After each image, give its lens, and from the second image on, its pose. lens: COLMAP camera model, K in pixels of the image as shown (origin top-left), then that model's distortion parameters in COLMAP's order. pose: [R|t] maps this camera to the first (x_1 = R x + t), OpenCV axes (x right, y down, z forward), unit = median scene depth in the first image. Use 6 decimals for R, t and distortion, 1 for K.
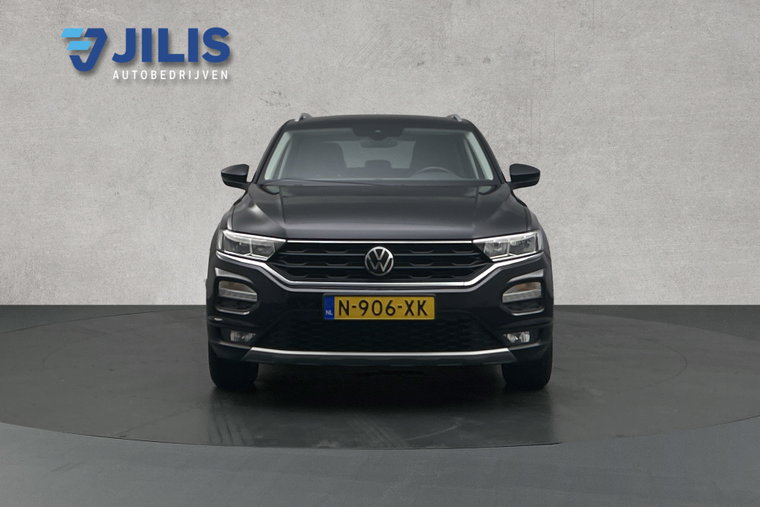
lens RADIAL K [[593.3, 0, 380.0], [0, 593.3, 253.8], [0, 0, 1]] dist [-0.001812, -0.001045]
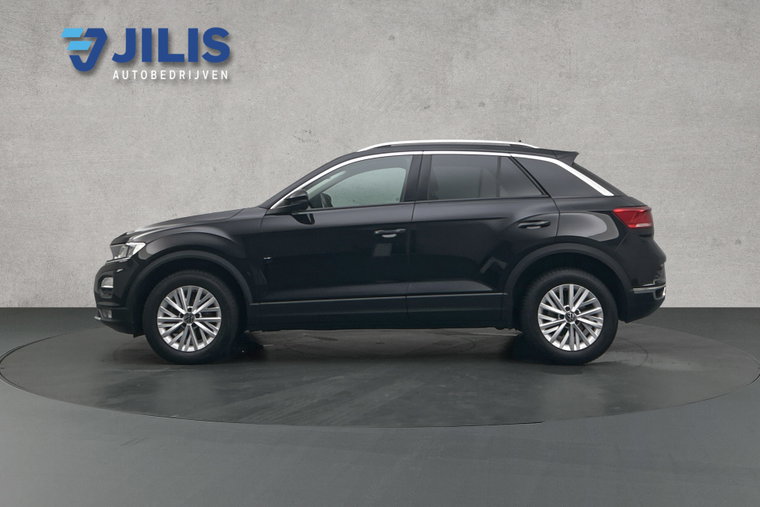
lens RADIAL K [[593.3, 0, 380.0], [0, 593.3, 254.2], [0, 0, 1]] dist [-0.001812, -0.001045]
pose [[1.000000, -0.000093, 0.000236, -0.027225], [0.000093, 1.000000, 0.000931, -0.023028], [-0.000236, -0.000931, 1.000000, -0.206155]]
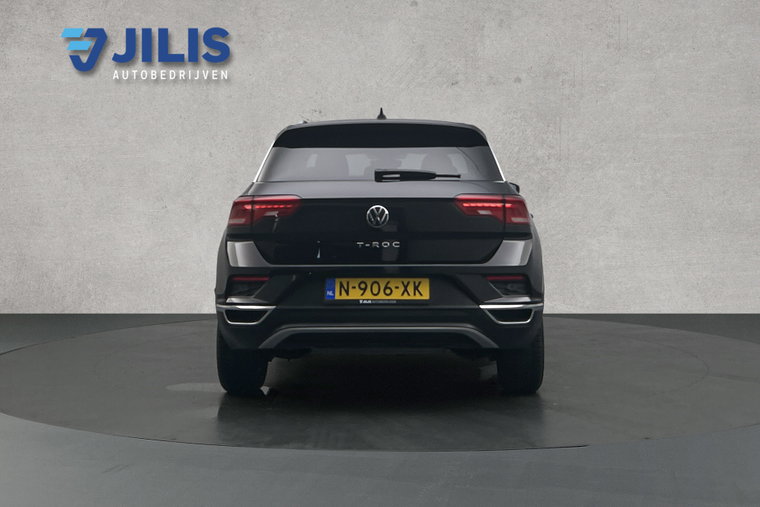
lens RADIAL K [[593.3, 0, 380.2], [0, 593.3, 253.9], [0, 0, 1]] dist [-0.001812, -0.001045]
pose [[1.000000, -0.000129, 0.000452, -0.063454], [0.000129, 1.000000, 0.000230, -0.019457], [-0.000452, -0.000230, 1.000000, -0.047828]]
